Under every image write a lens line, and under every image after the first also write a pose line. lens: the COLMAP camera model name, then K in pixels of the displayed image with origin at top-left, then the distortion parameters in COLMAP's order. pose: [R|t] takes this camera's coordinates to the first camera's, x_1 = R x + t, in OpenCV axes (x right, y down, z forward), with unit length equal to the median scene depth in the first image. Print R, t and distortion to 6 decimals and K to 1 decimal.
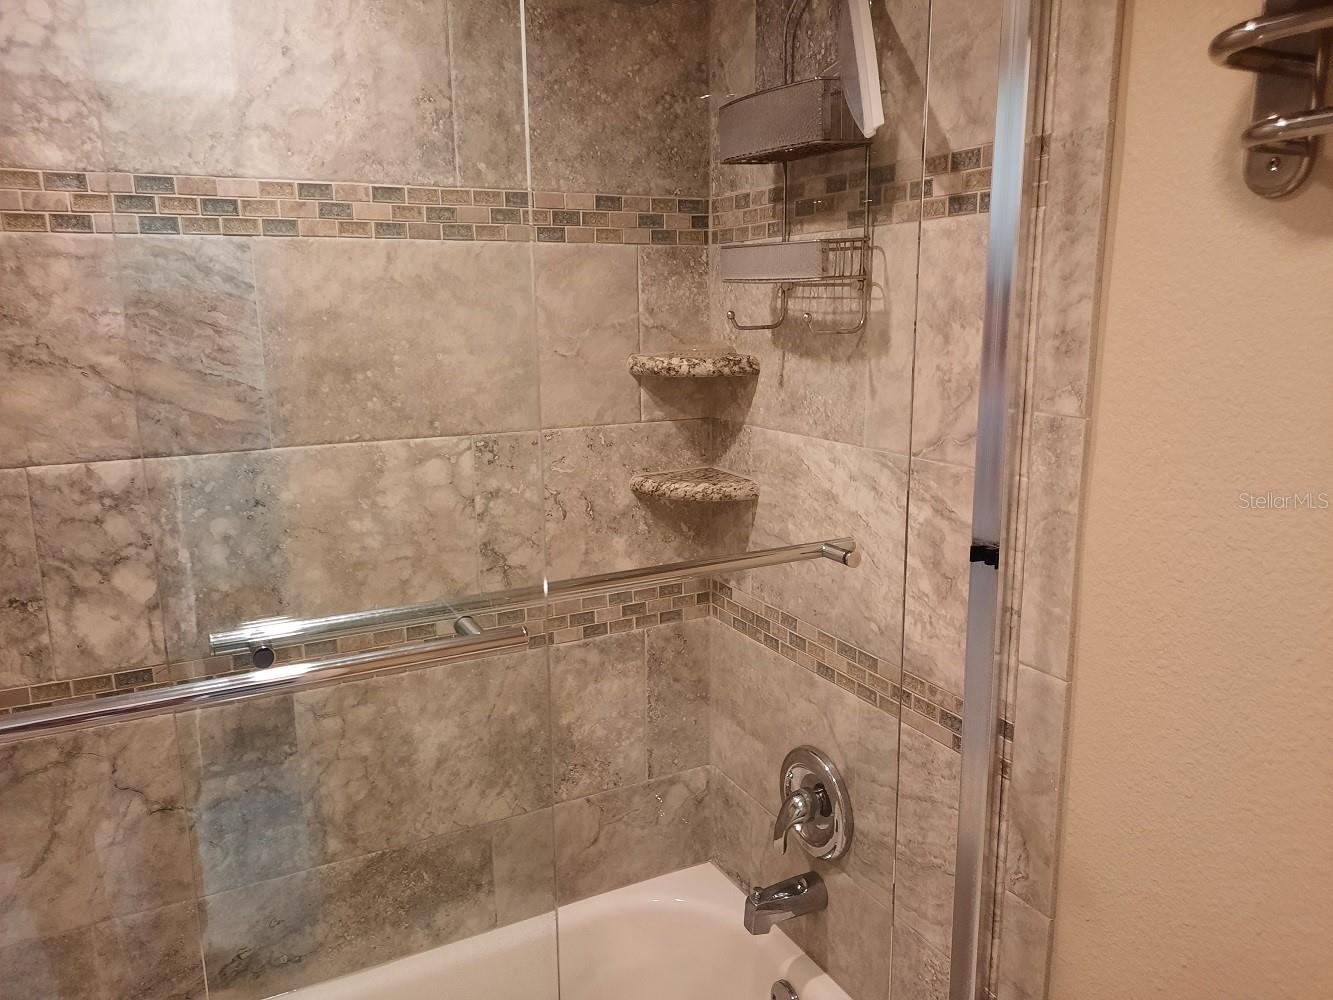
lens RADIAL K [[979.9, 0, 664.4], [0, 979.9, 498.5], [0, 0, 1]] dist [0.058762, -0.051832]
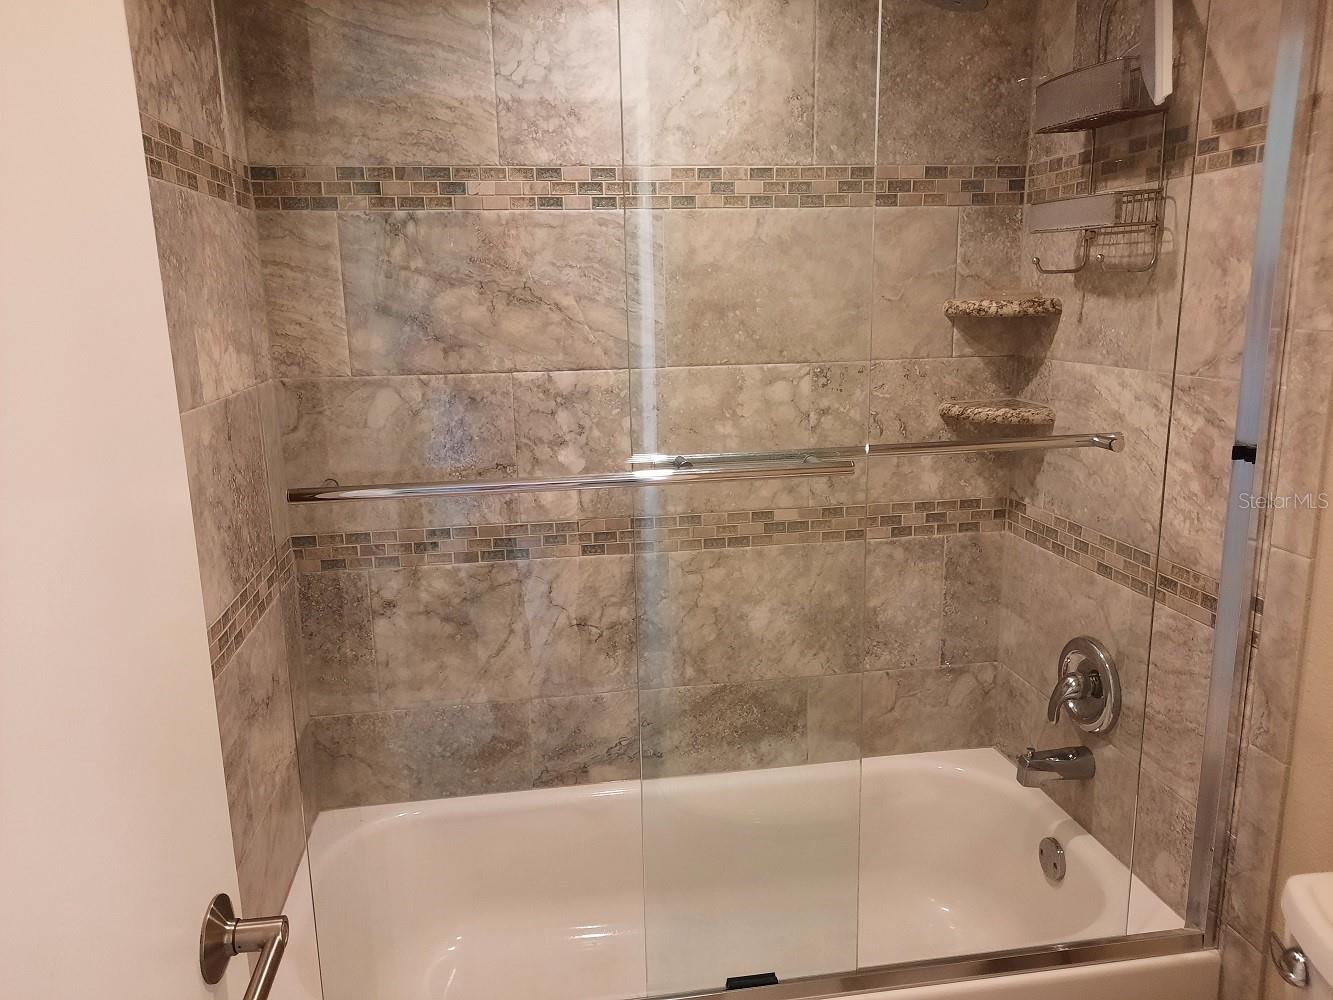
lens RADIAL K [[979.9, 0, 666.4], [0, 979.9, 502.1], [0, 0, 1]] dist [0.058762, -0.051832]
pose [[0.949669, 0.060395, -0.307378, 0.028629], [-0.055401, 0.998152, 0.024955, 0.100109], [0.308317, -0.006670, 0.951260, -0.281493]]
